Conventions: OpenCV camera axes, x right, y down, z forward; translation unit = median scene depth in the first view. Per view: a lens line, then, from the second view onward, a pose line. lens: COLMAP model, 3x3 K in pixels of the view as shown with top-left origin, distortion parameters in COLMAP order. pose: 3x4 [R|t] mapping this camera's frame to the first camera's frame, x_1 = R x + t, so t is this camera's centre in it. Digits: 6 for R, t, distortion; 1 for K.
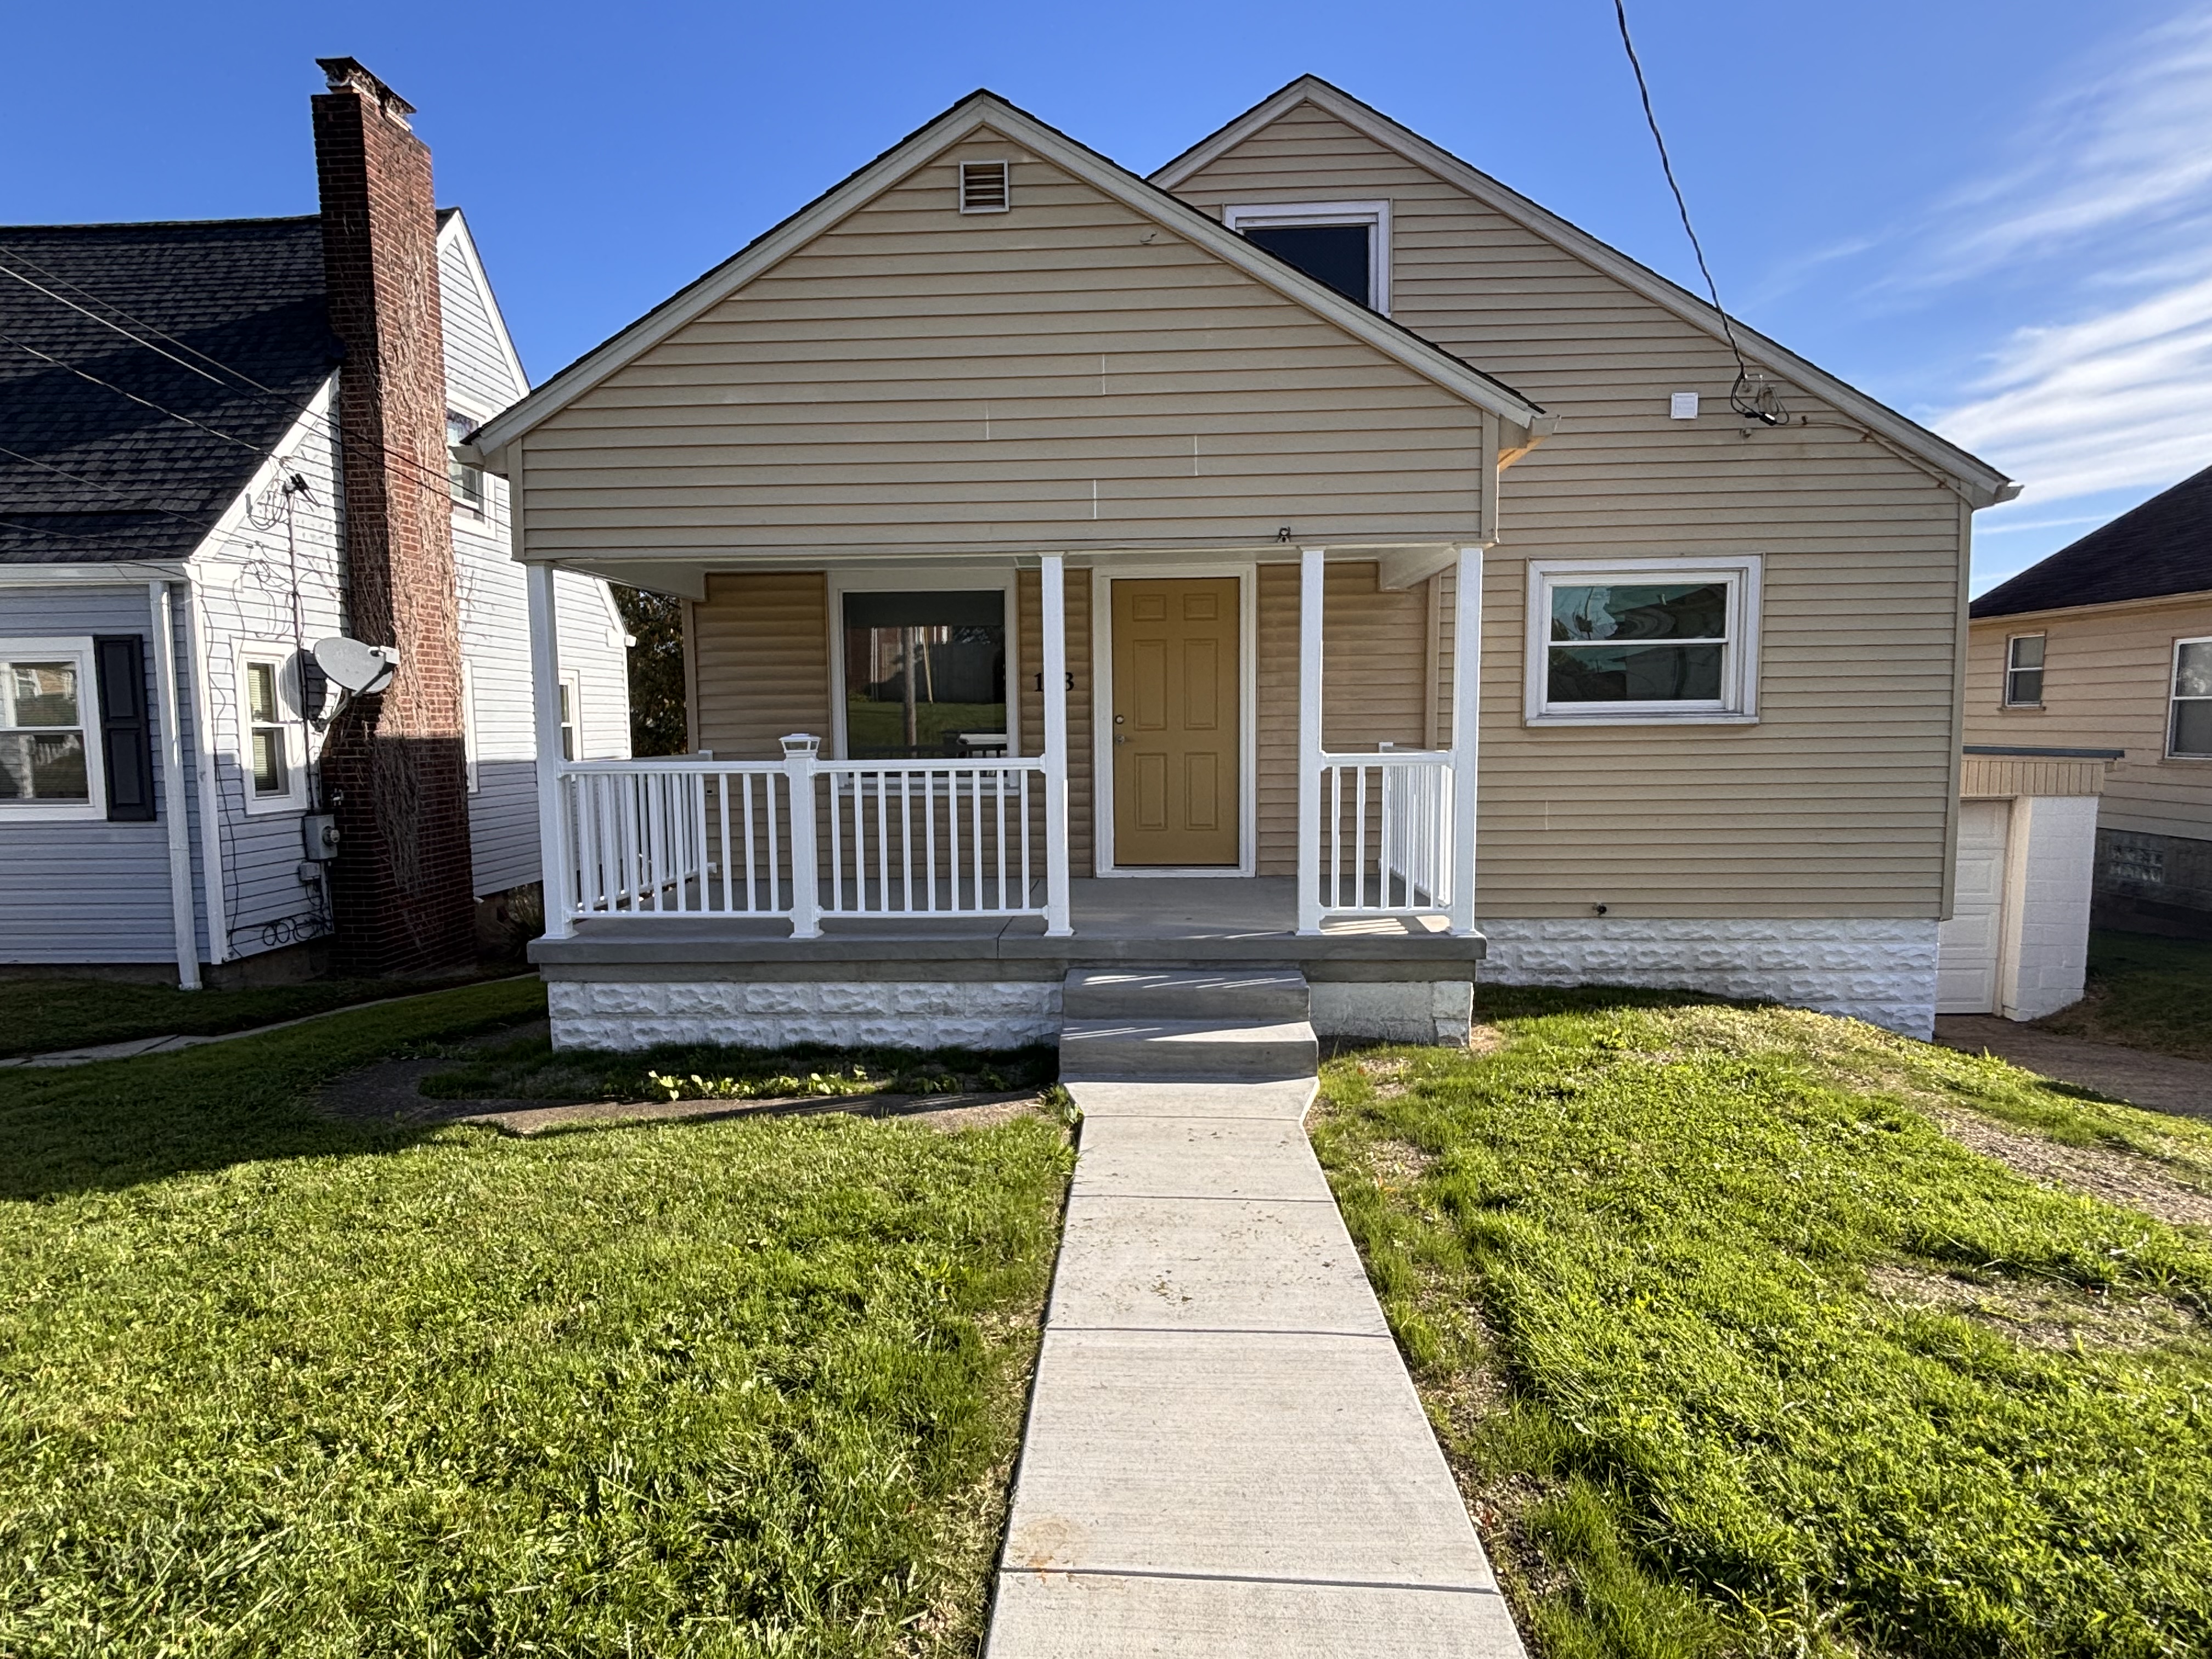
lens RADIAL K [[1177.4, 0, 1103.3], [0, 1177.4, 811.5], [0, 0, 1]] dist [0.007173, -0.001673]
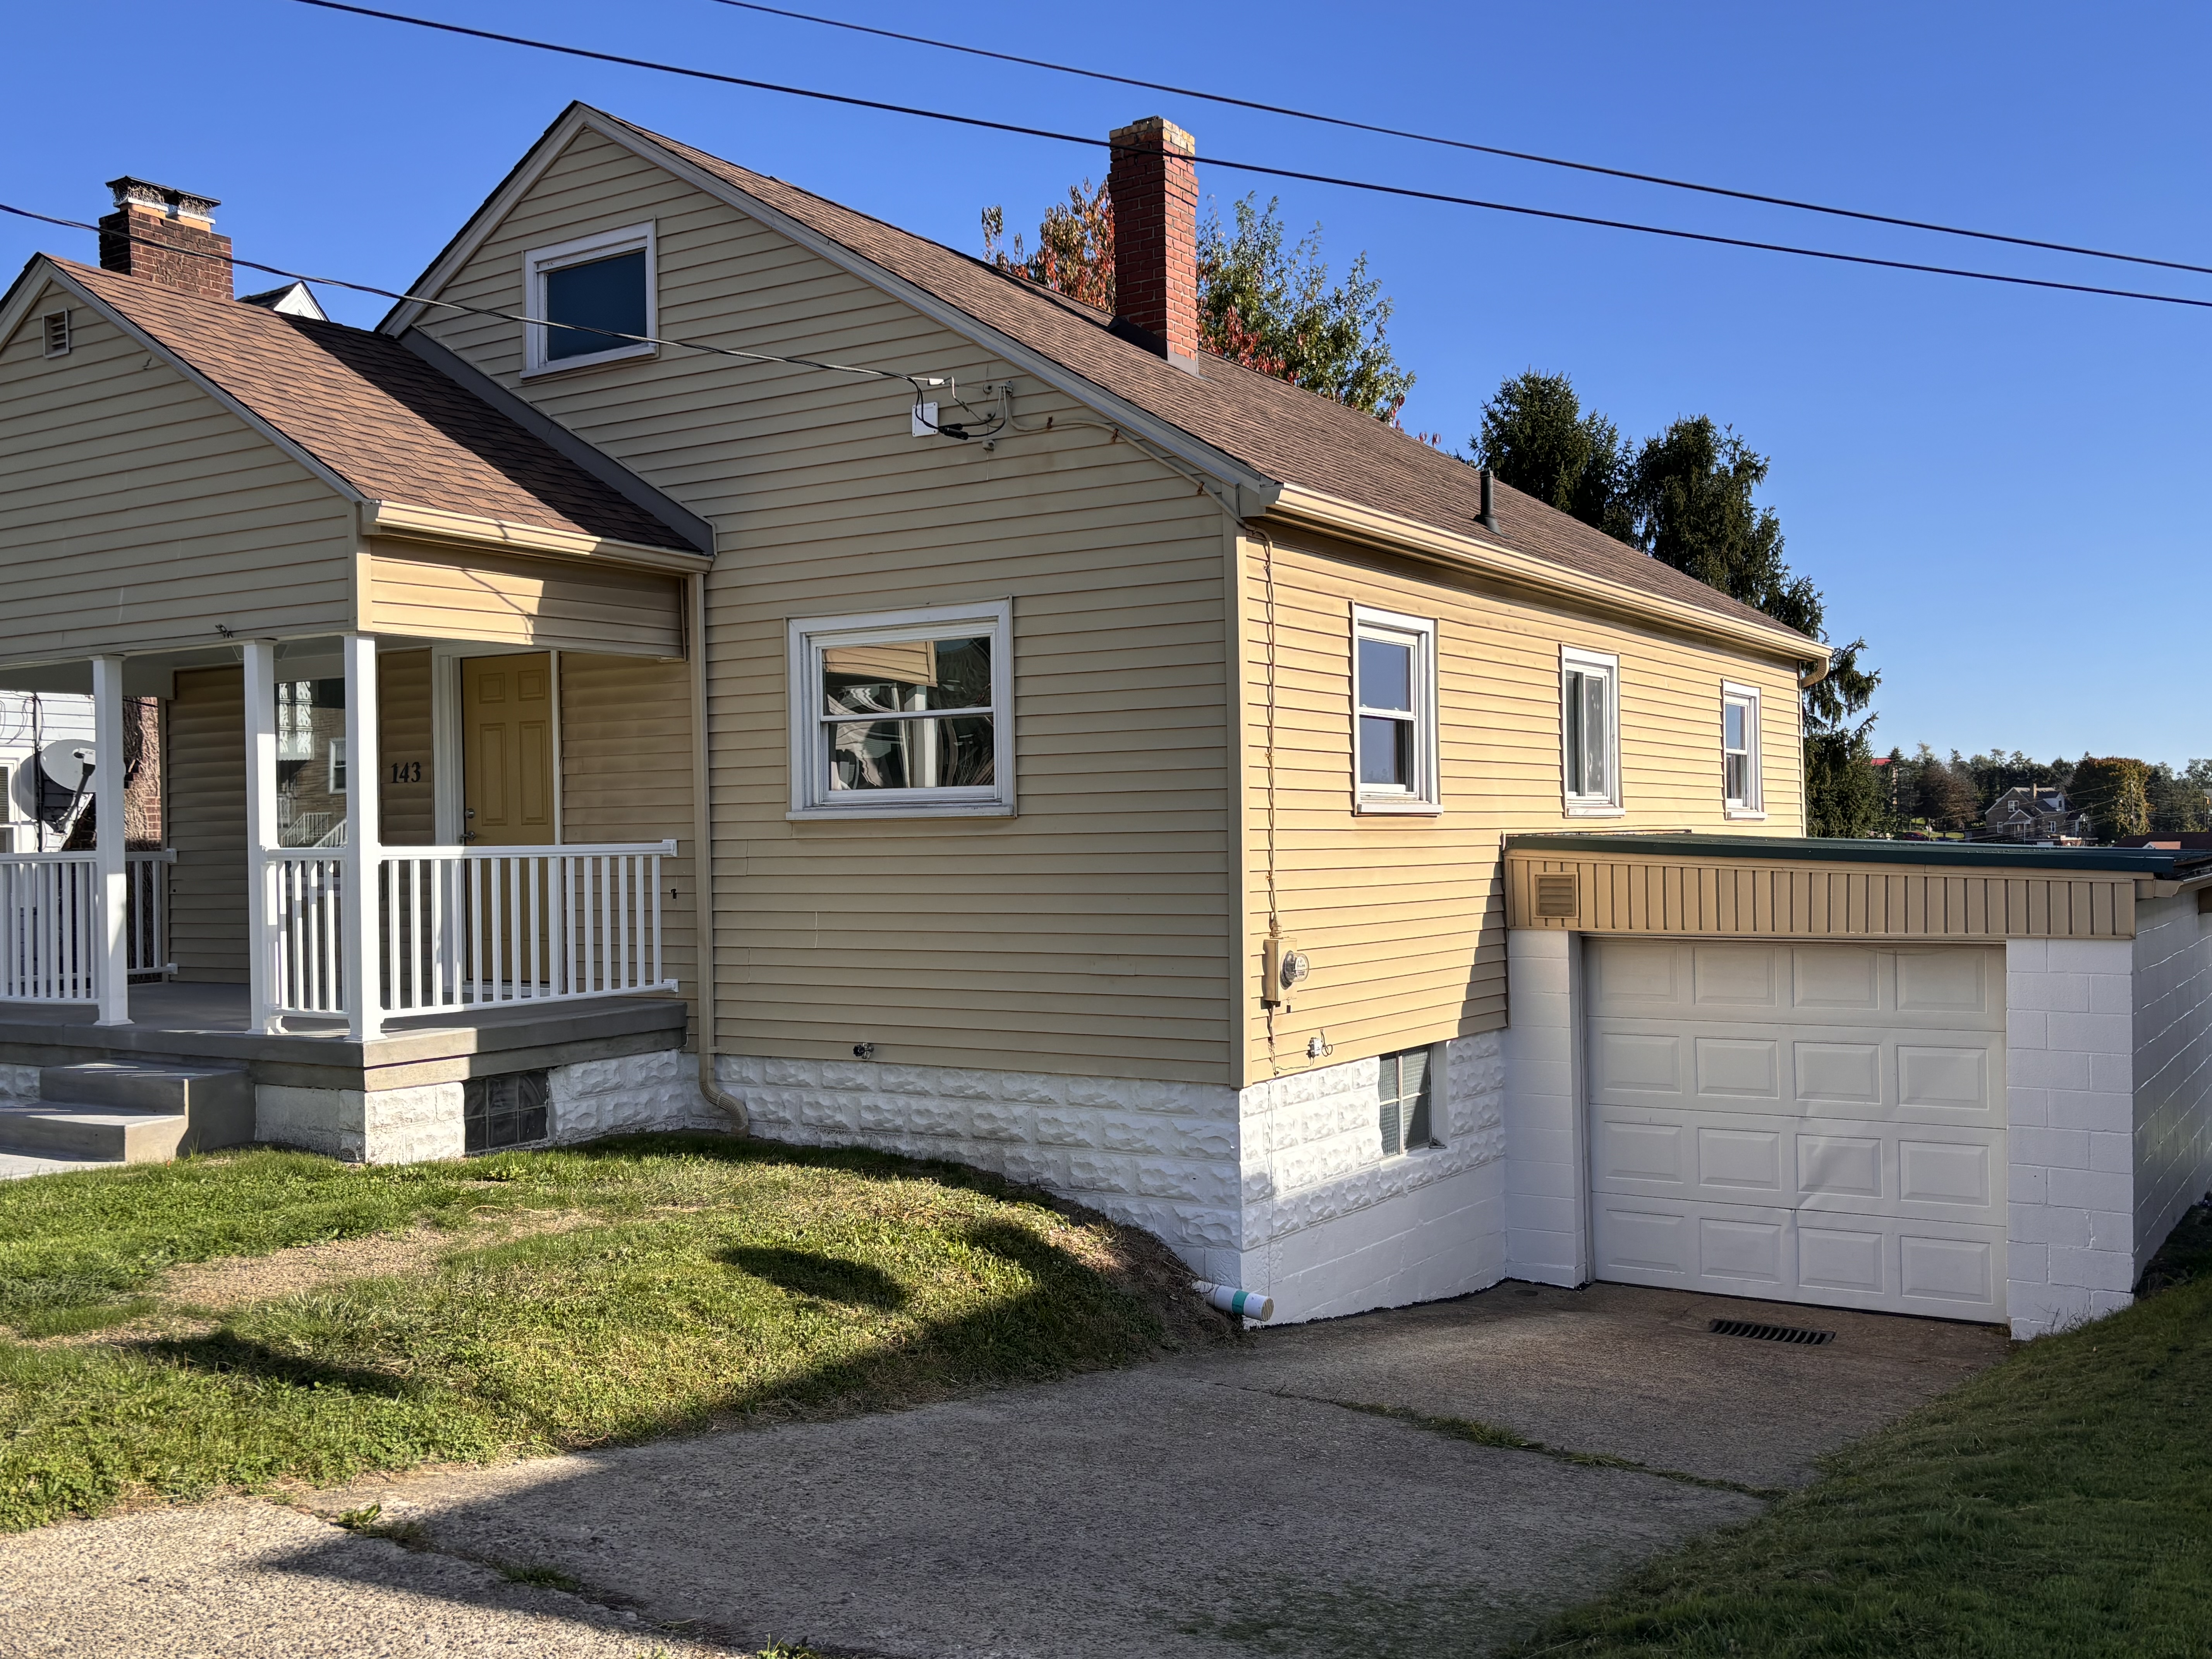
lens RADIAL K [[1976.0, 0, 1096.5], [0, 1976.0, 812.4], [0, 0, 1]] dist [0.040961, -0.038324]
pose [[0.877286, -0.006852, -0.479919, 1.241401], [-0.031022, 0.996998, -0.070943, 0.013726], [0.478964, 0.077126, 0.874440, -0.096492]]
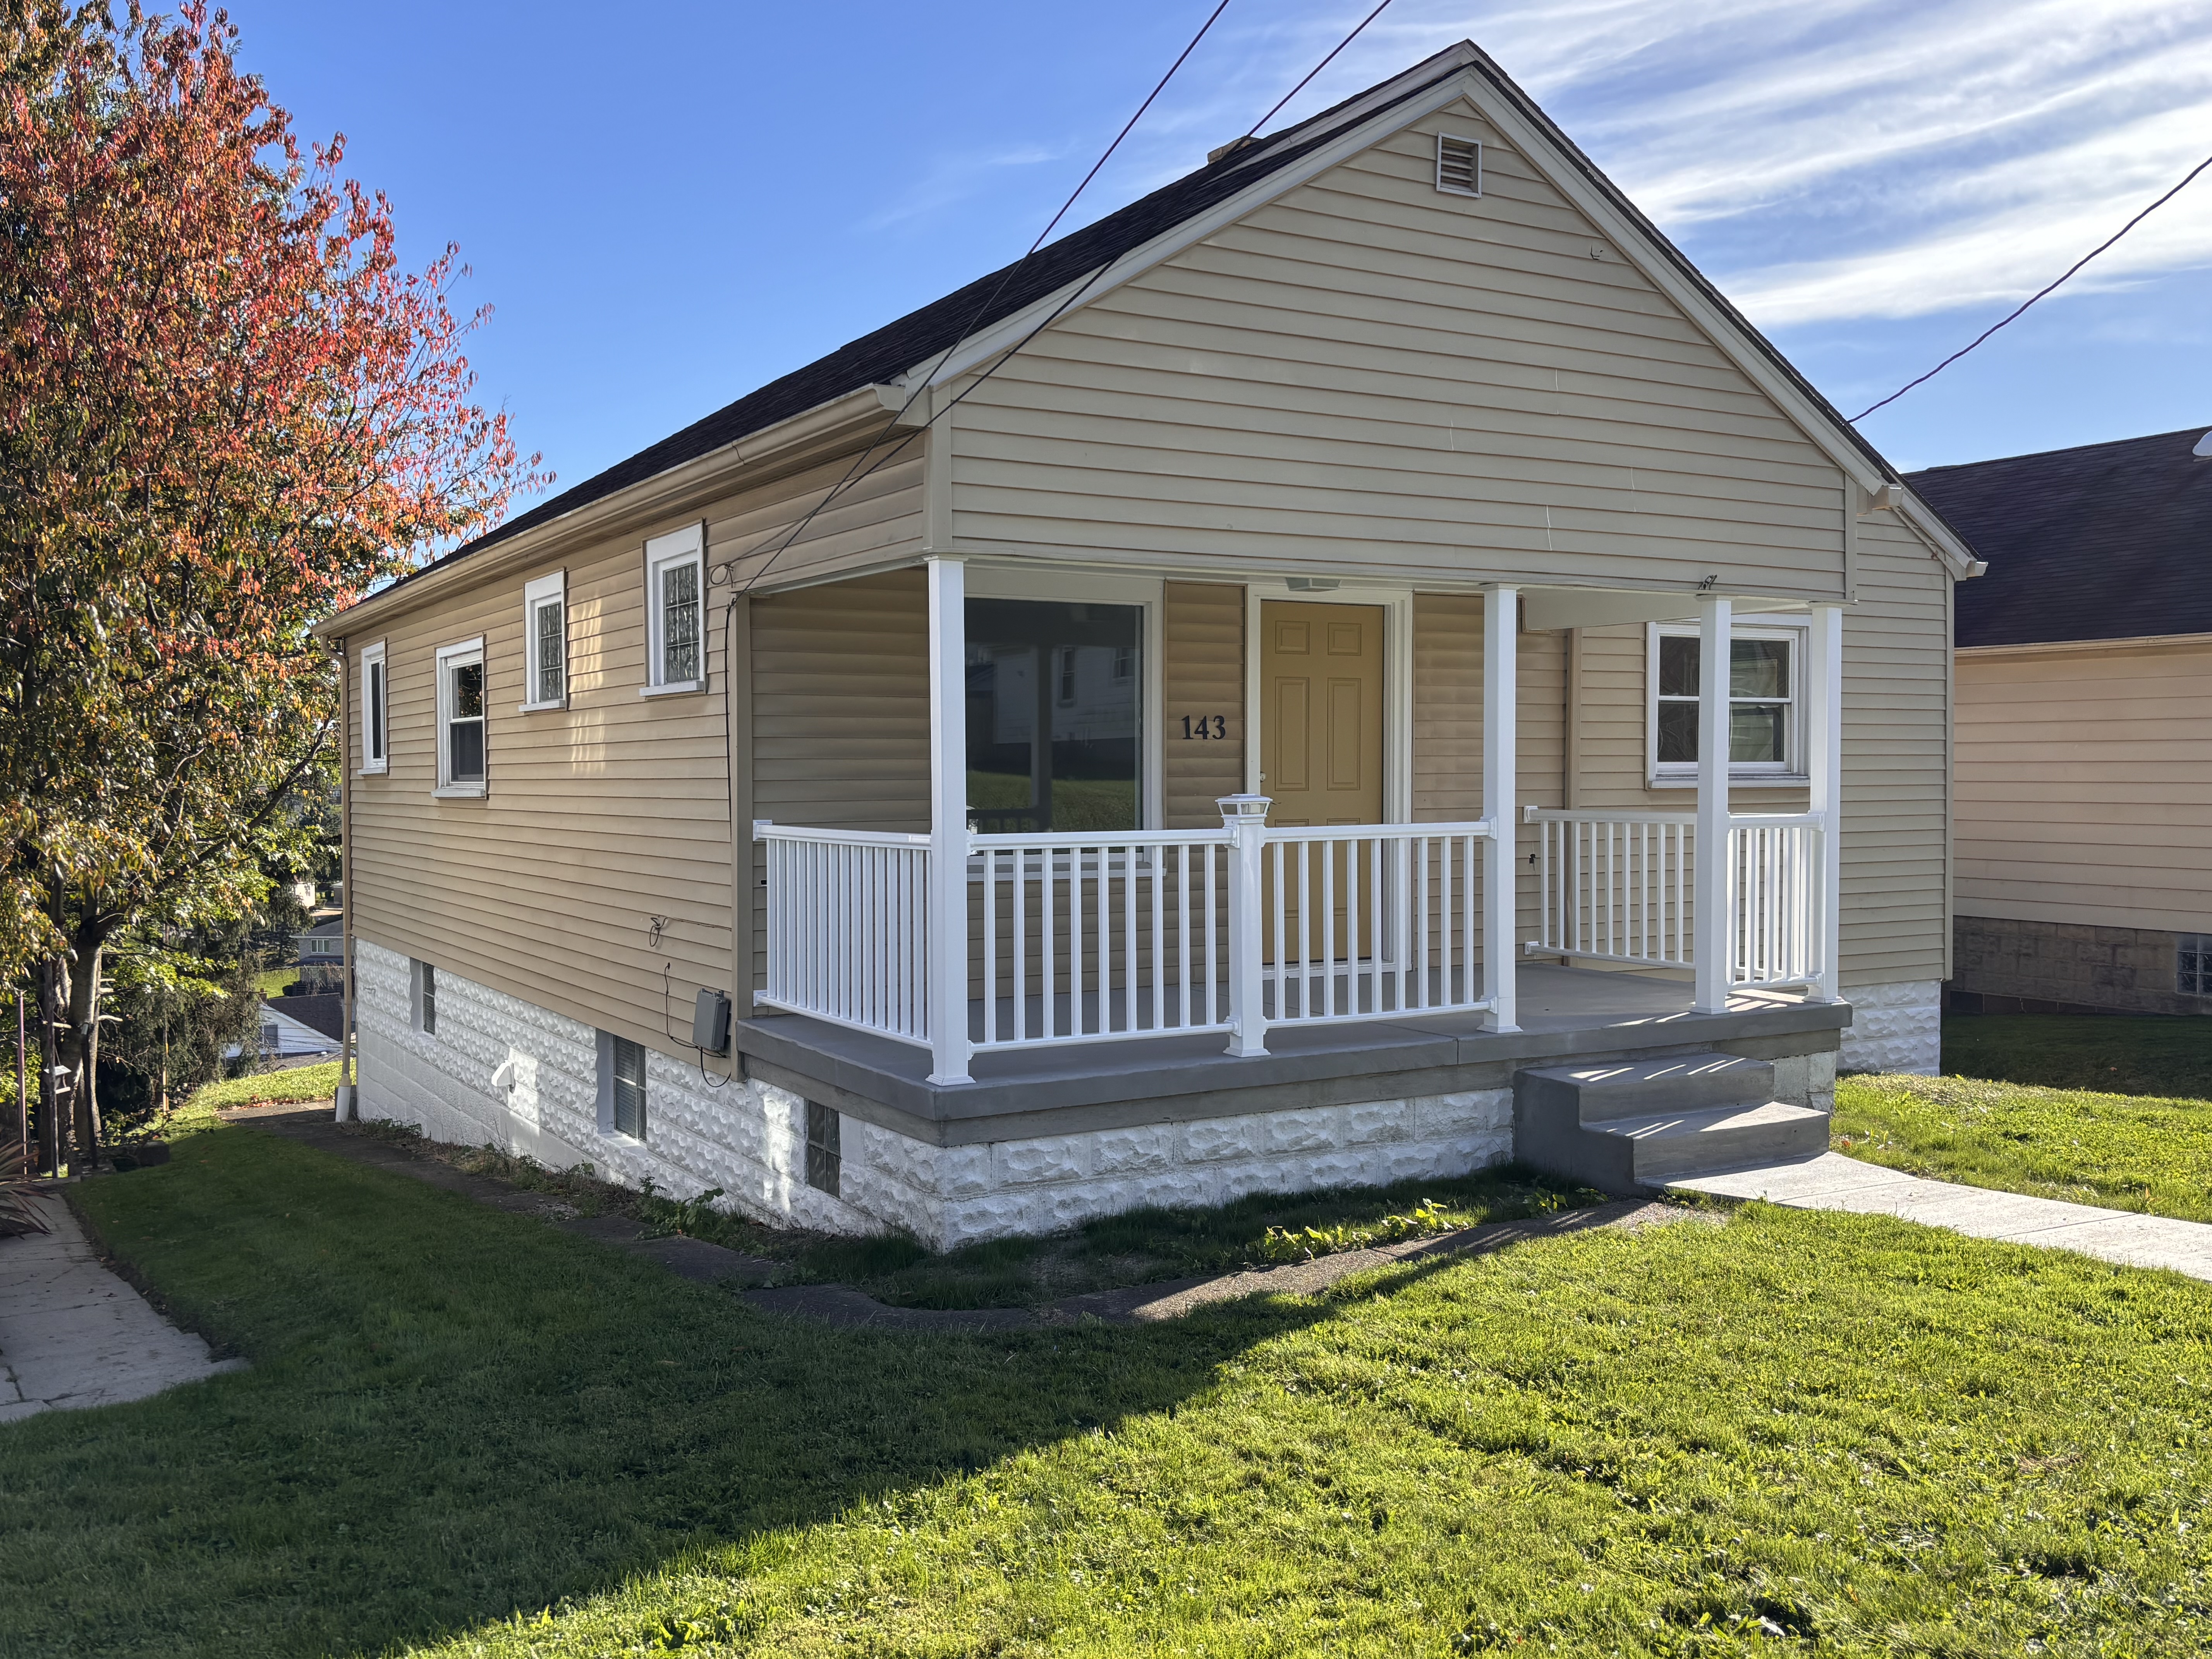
lens RADIAL K [[1976.0, 0, 1026.0], [0, 1976.0, 803.5], [0, 0, 1]] dist [0.040961, -0.038324]
pose [[0.841456, -0.000098, 0.540326, -0.897456], [0.034173, 0.998008, -0.053038, 0.004153], [-0.539244, 0.063093, 0.839783, -0.019726]]
